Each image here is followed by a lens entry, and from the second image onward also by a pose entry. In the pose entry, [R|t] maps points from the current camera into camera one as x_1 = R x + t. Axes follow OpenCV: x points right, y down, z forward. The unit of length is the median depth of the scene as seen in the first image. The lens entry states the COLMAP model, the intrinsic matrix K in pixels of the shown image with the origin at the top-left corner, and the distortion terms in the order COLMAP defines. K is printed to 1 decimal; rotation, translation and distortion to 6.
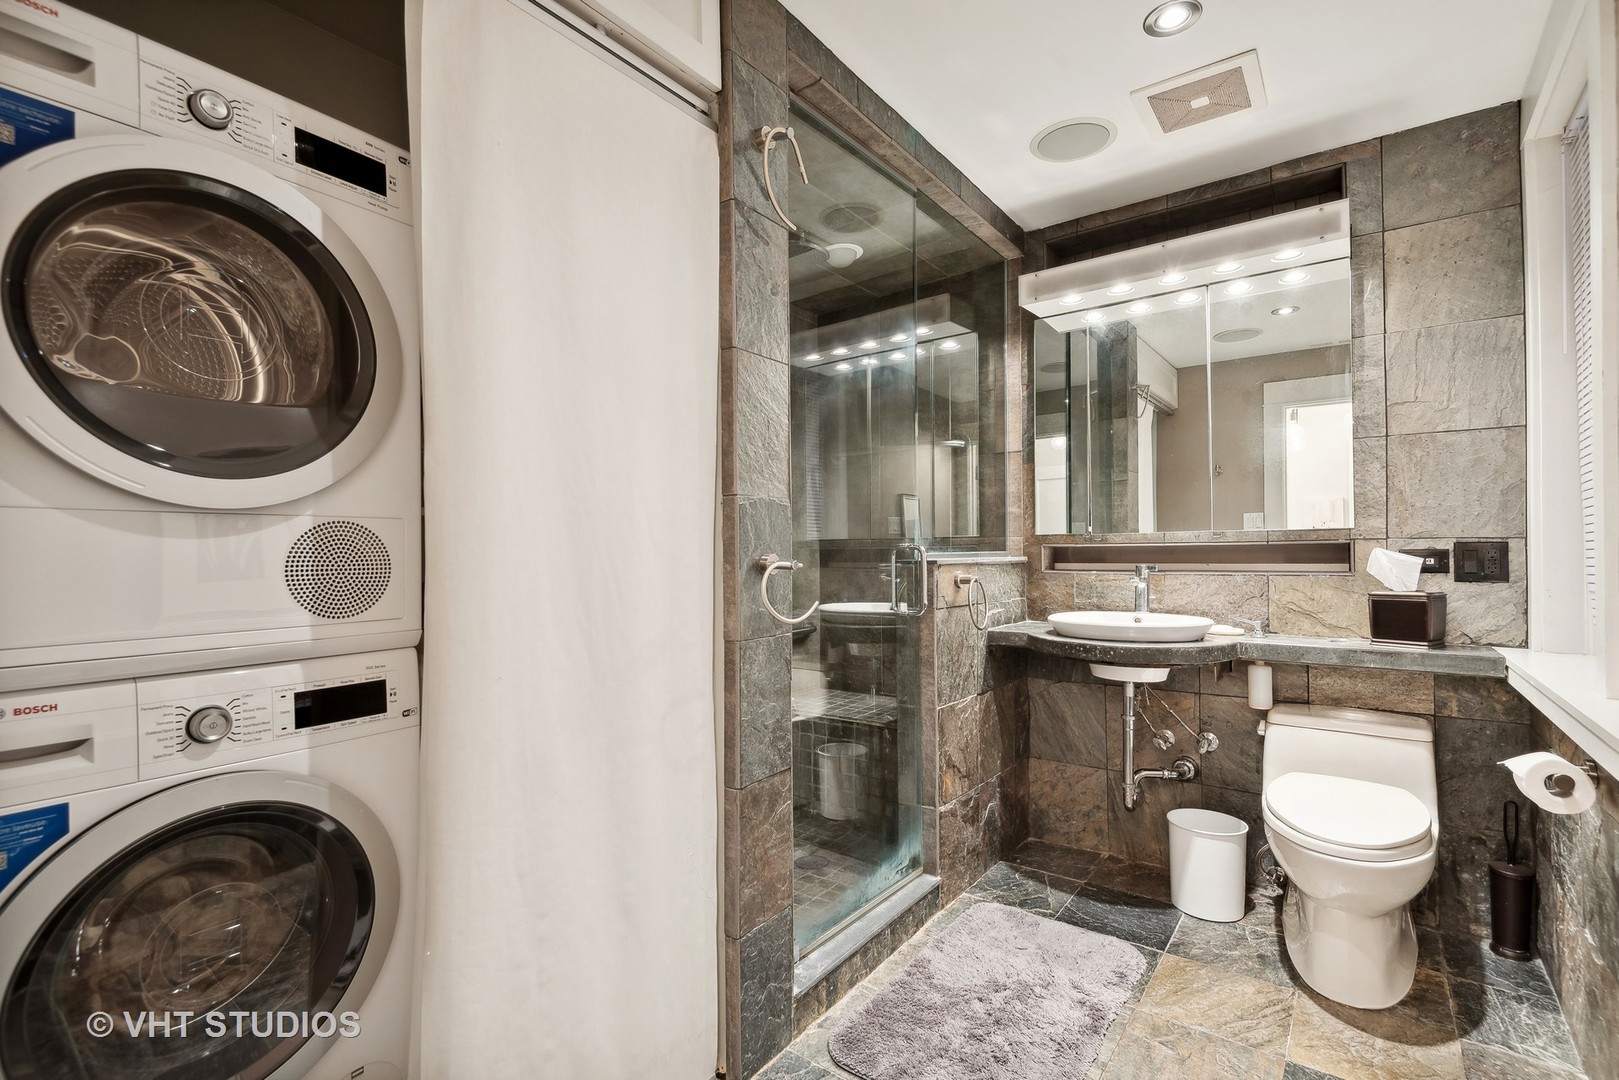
lens RADIAL K [[737.7, 0, 814.4], [0, 737.7, 540.0], [0, 0, 1]] dist [0.042876, -0.030276]
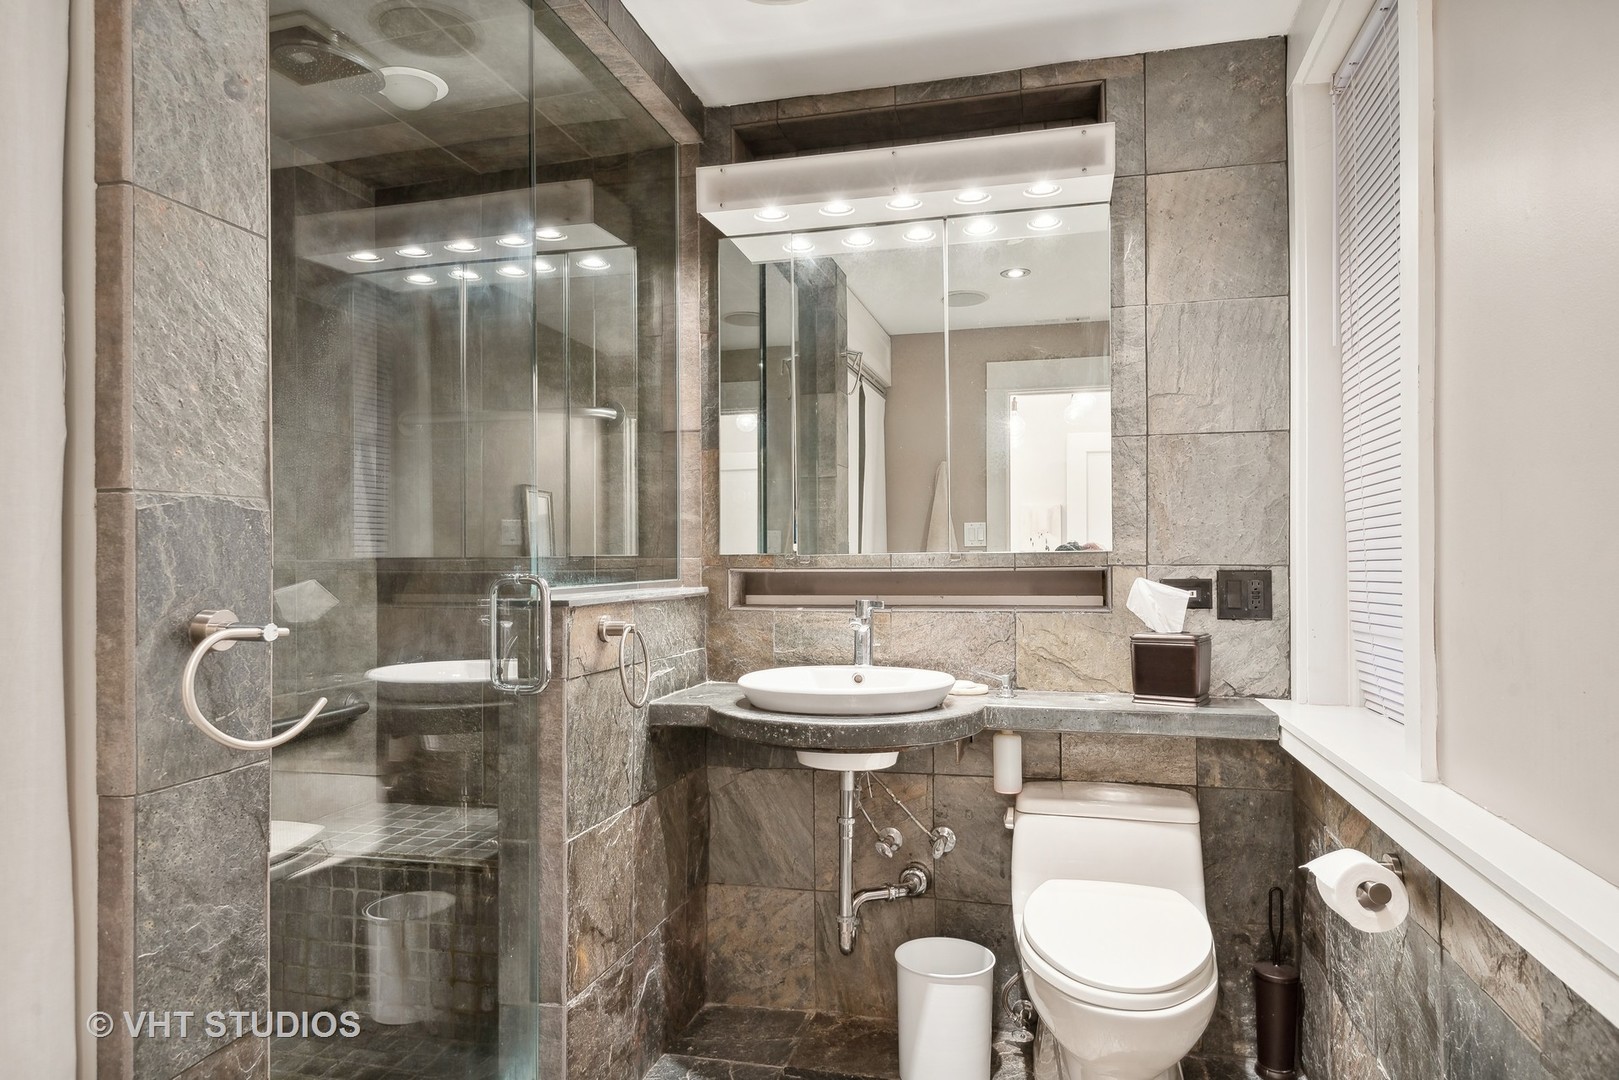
lens RADIAL K [[986.6, 0, 823.3], [0, 986.6, 541.9], [0, 0, 1]] dist [0.023421, -0.001730]
pose [[0.919962, 0.006050, 0.391961, 0.038090], [-0.004798, 0.999980, -0.004173, -0.018496], [-0.391978, 0.001959, 0.919972, 0.158004]]
